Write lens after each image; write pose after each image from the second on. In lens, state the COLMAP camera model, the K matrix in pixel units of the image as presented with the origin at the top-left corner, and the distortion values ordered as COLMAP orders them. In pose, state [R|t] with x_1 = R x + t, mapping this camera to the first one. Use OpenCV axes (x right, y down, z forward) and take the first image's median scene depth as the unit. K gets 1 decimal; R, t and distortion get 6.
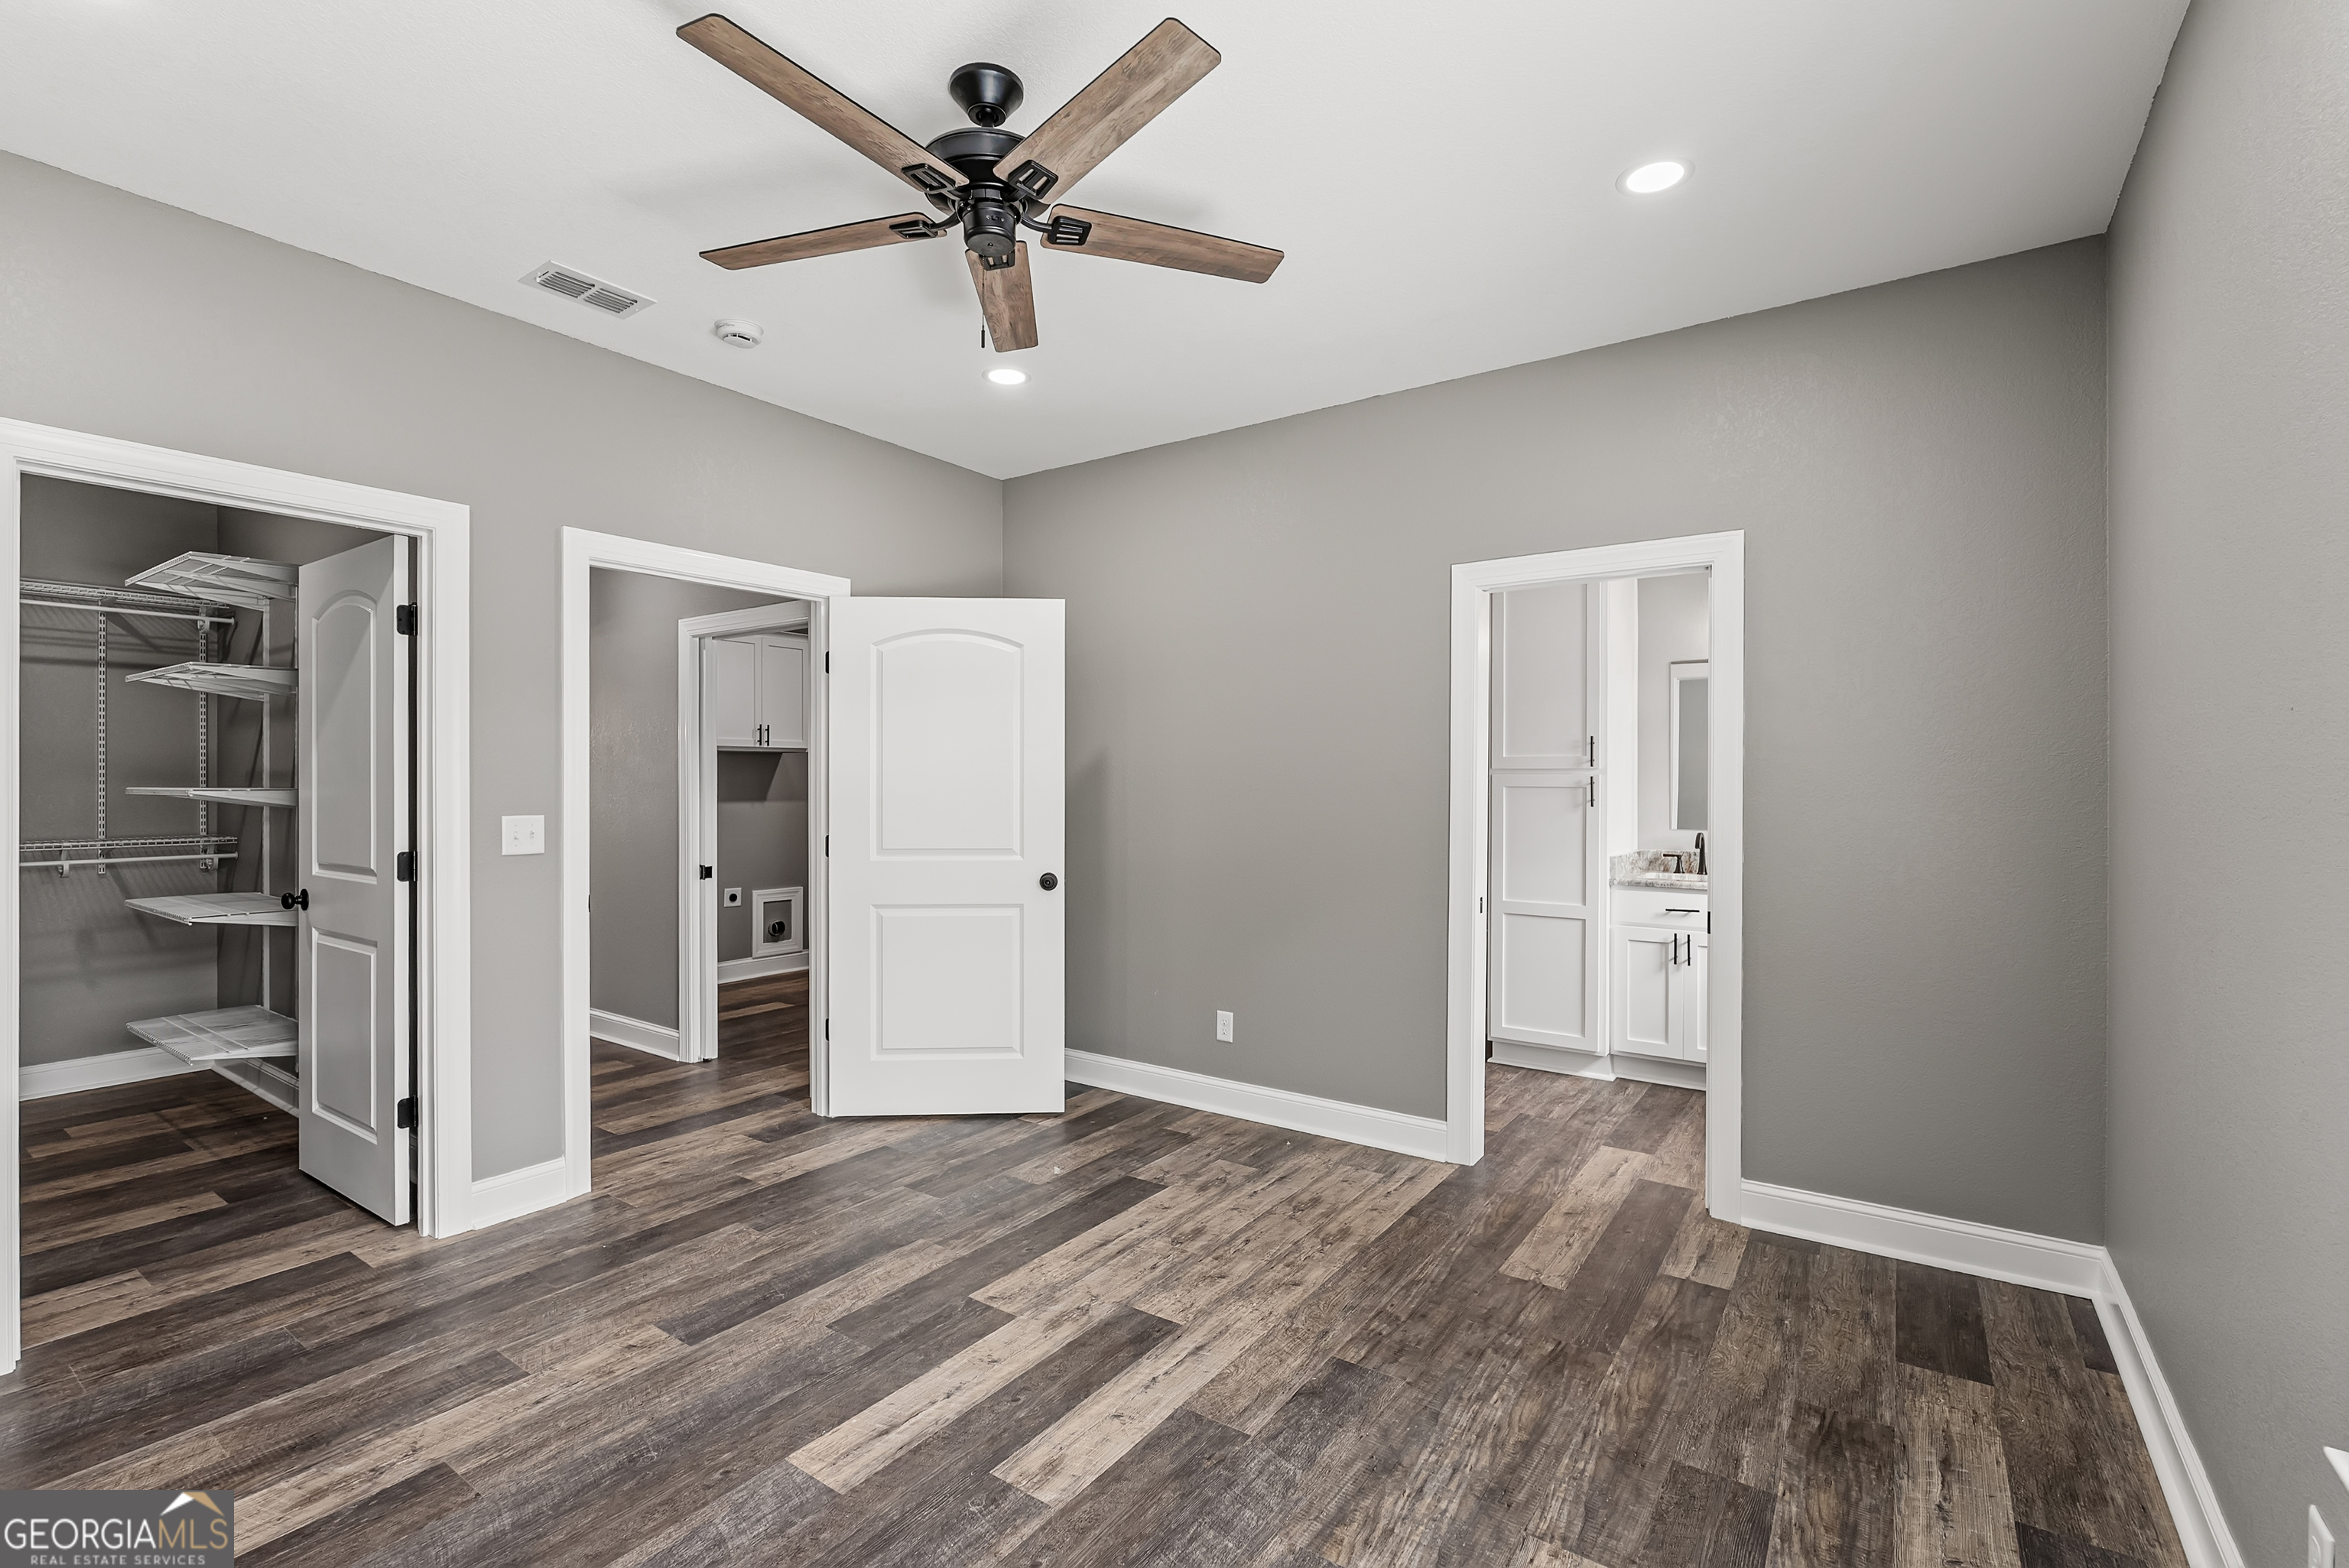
lens RADIAL K [[1043.8, 0, 1181.7], [0, 1043.8, 785.7], [0, 0, 1]] dist [-0.006563, 0.000978]
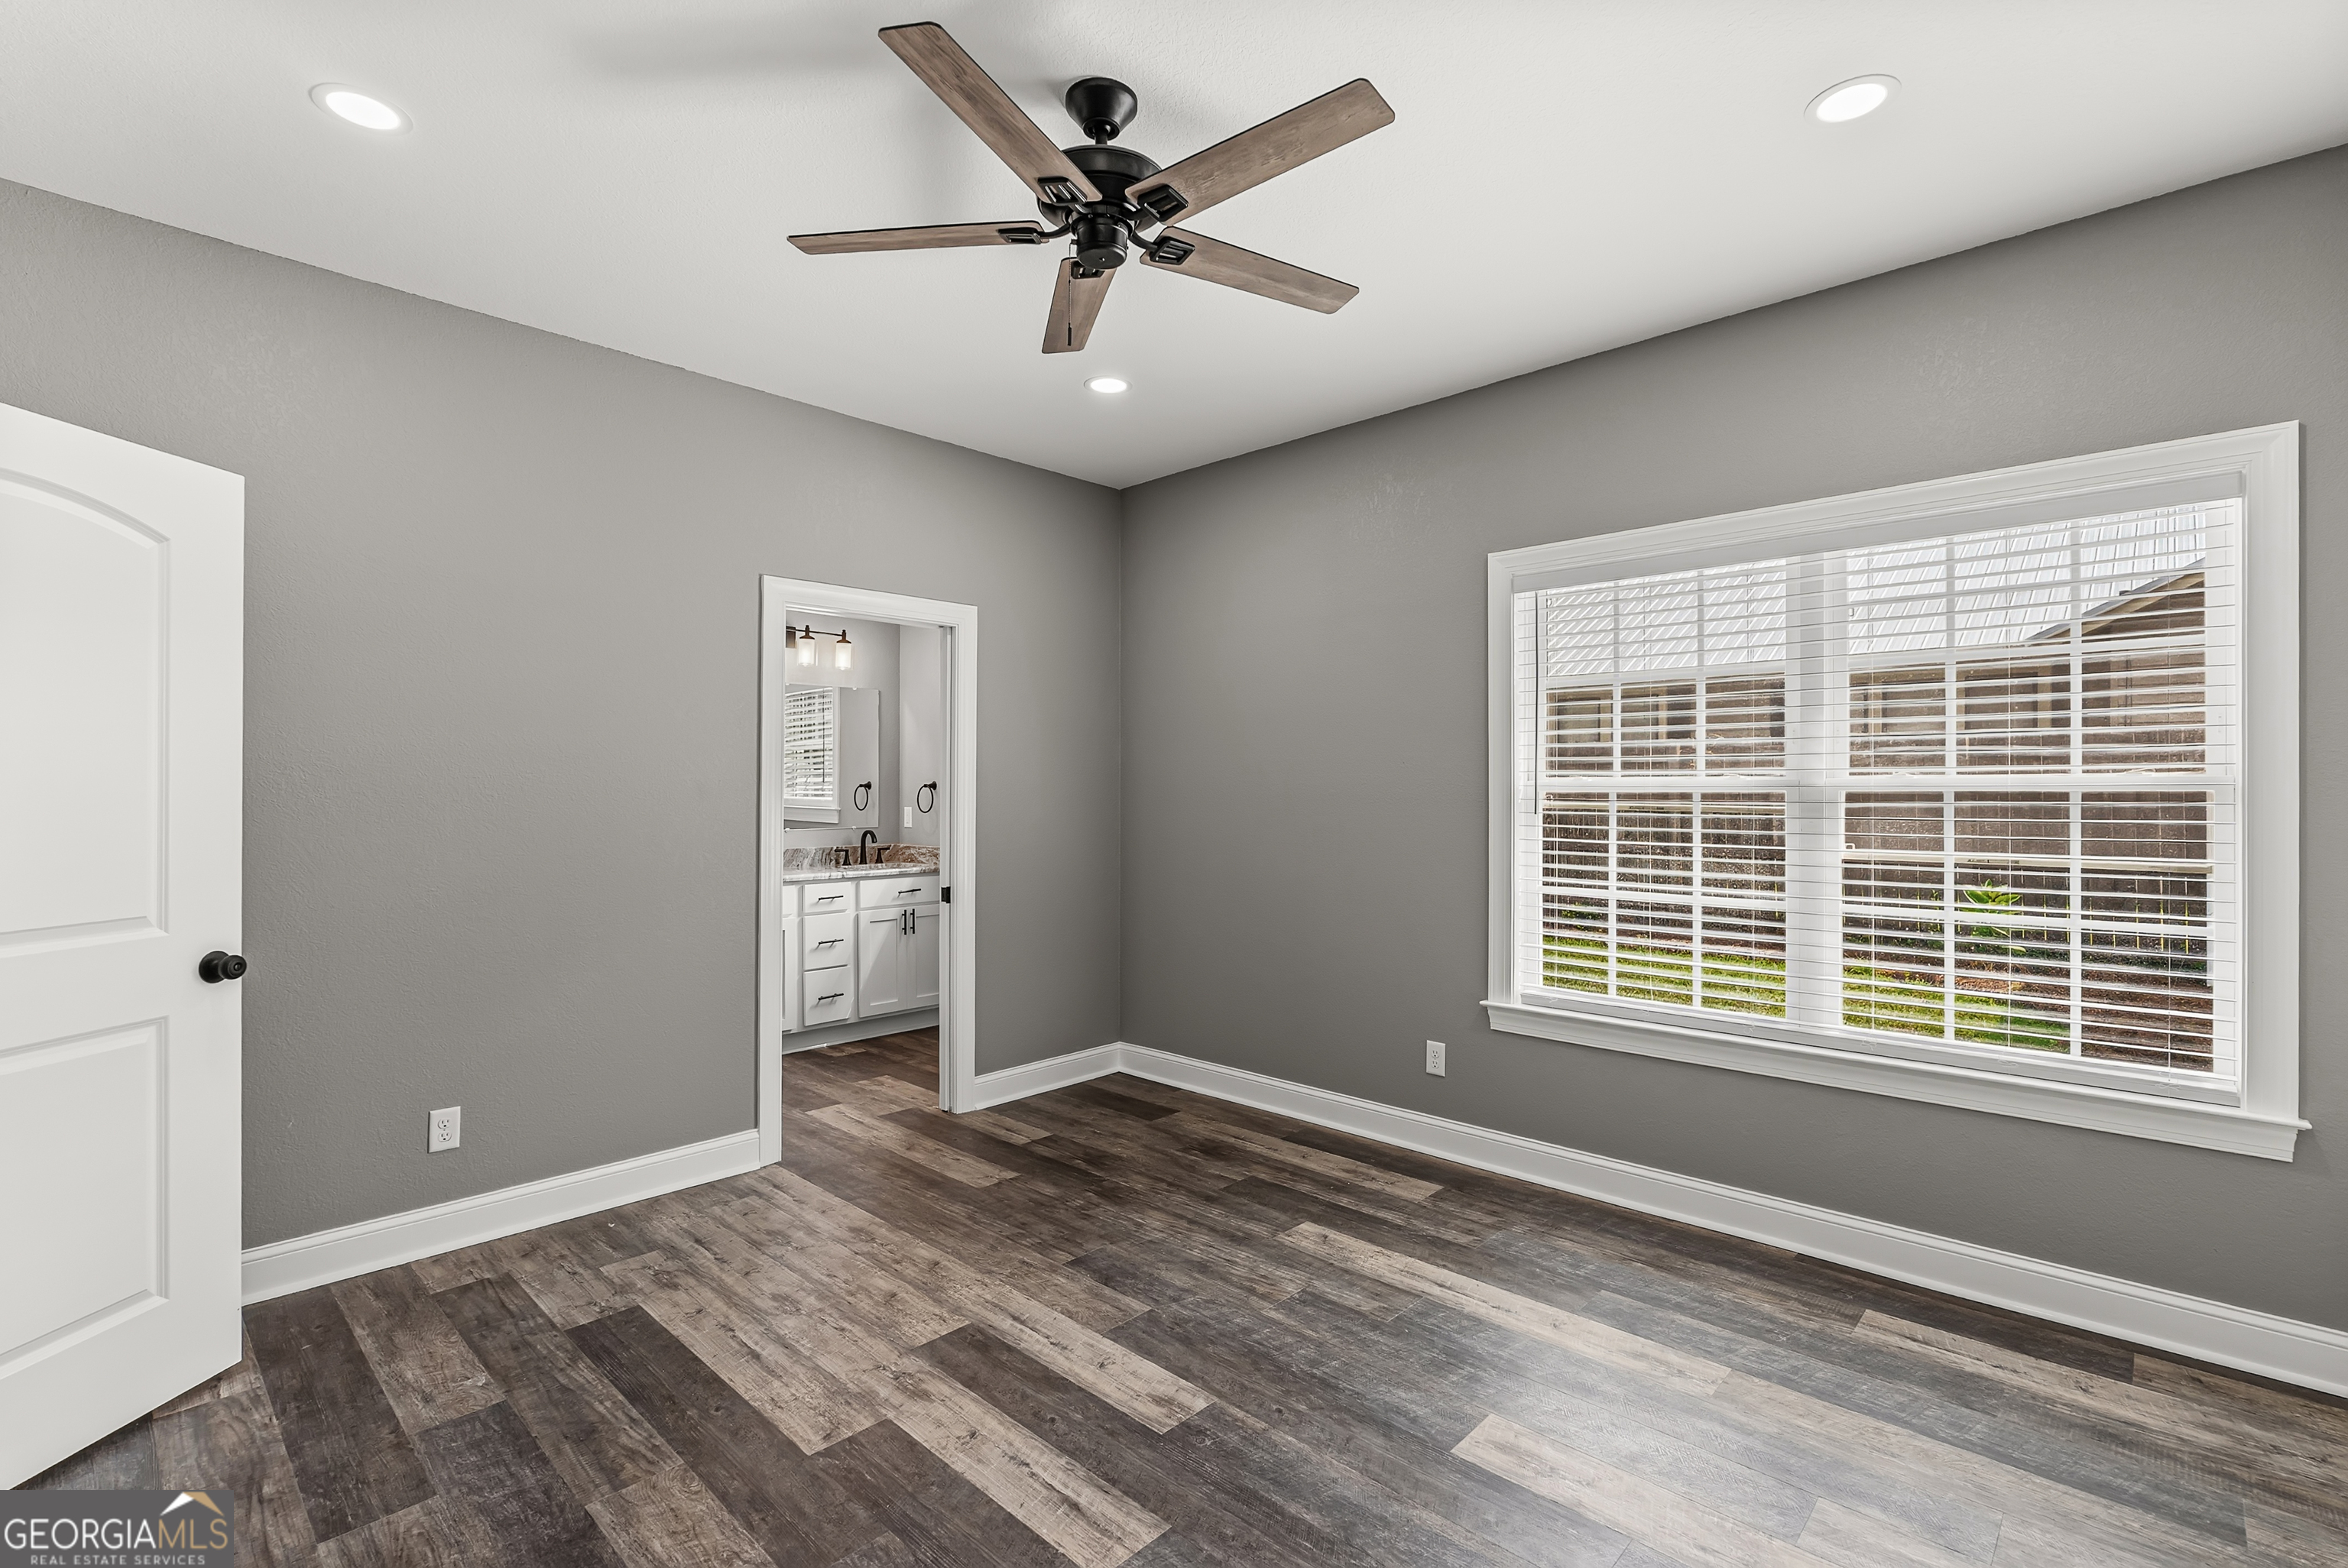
lens RADIAL K [[1043.4, 0, 1171.7], [0, 1043.4, 794.8], [0, 0, 1]] dist [-0.006563, 0.000978]
pose [[0.156245, -0.004862, 0.987706, -0.733592], [0.004763, 0.999980, 0.004169, -0.002331], [-0.987707, 0.004053, 0.156265, 0.485192]]
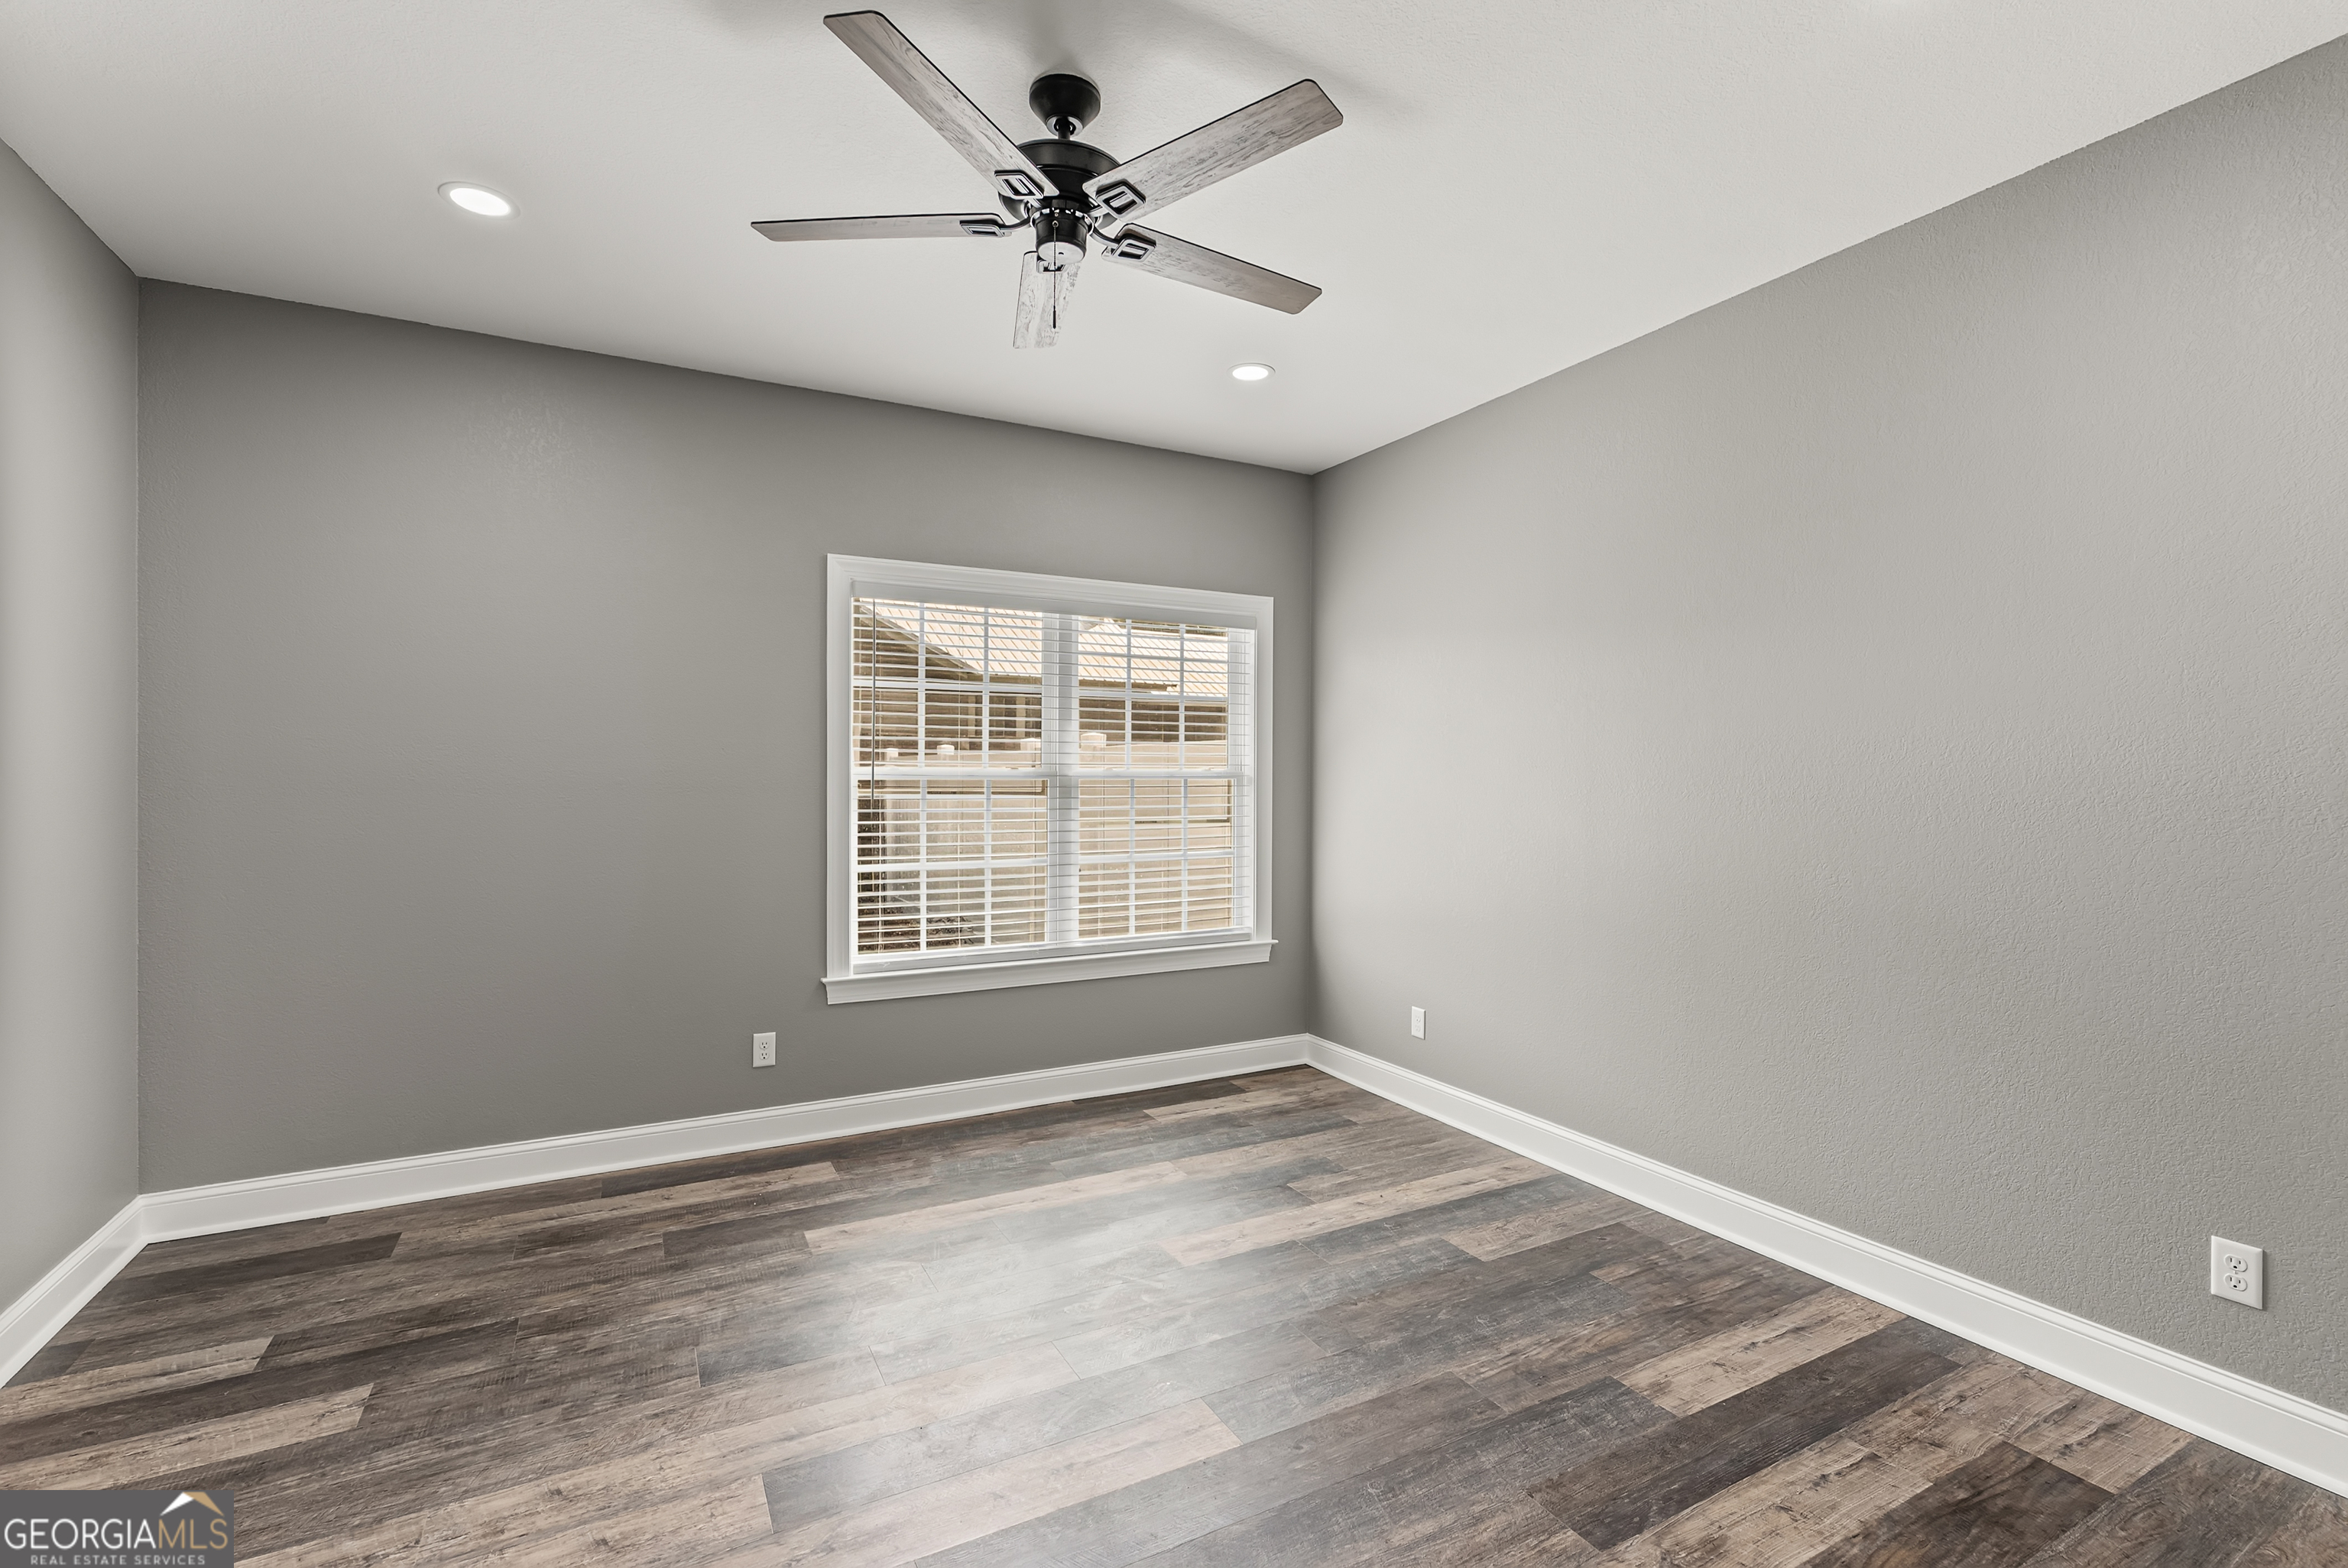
lens RADIAL K [[1043.4, 0, 1174.2], [0, 1043.4, 786.3], [0, 0, 1]] dist [-0.006563, 0.000978]
pose [[-0.890111, -0.005196, 0.455714, -0.469880], [-0.000486, 0.999945, 0.010451, -0.003081], [-0.455743, 0.009081, -0.890065, 1.164516]]
